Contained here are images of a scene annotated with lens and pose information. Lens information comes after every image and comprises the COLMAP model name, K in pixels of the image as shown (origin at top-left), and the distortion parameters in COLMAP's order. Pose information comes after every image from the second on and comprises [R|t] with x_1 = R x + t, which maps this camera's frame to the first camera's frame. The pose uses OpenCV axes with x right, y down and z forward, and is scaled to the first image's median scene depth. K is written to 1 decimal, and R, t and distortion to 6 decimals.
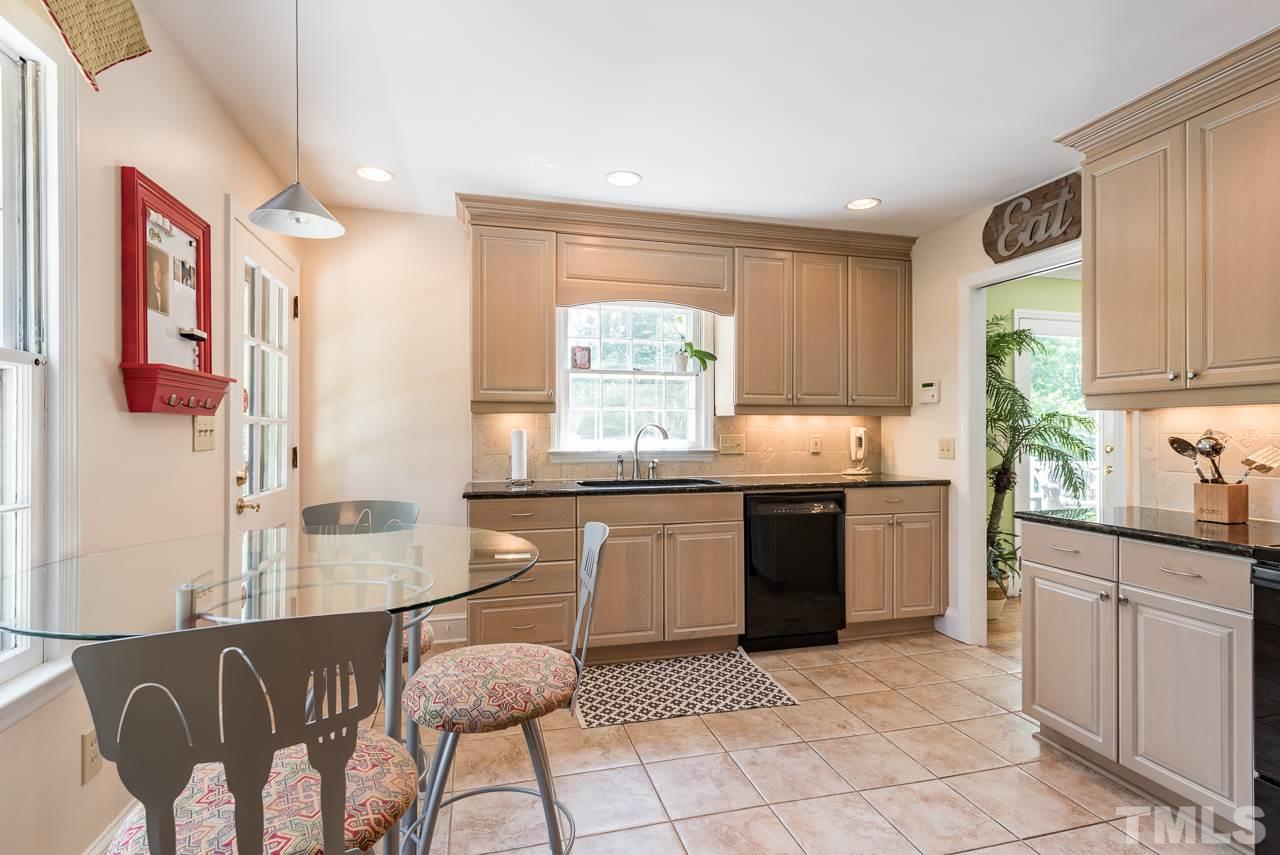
lens RADIAL K [[611.4, 0, 642.3], [0, 611.4, 431.7], [0, 0, 1]] dist [0.002805, -0.000996]
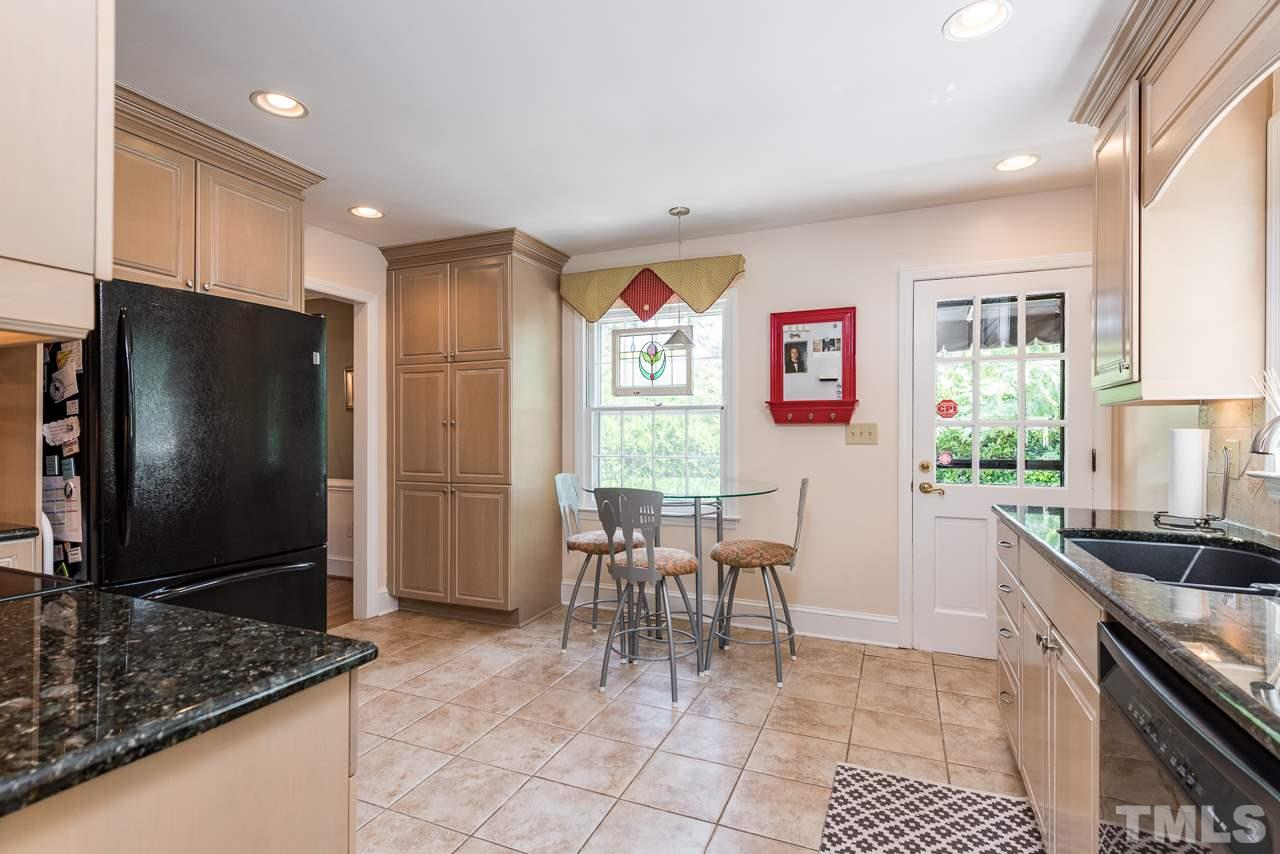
lens RADIAL K [[611.4, 0, 643.6], [0, 611.4, 431.7], [0, 0, 1]] dist [0.002805, -0.000996]
pose [[-0.629667, -0.010091, -0.776799, 0.791251], [0.000846, 0.999906, -0.013675, 0.011096], [0.776864, -0.009268, -0.629600, 1.360535]]
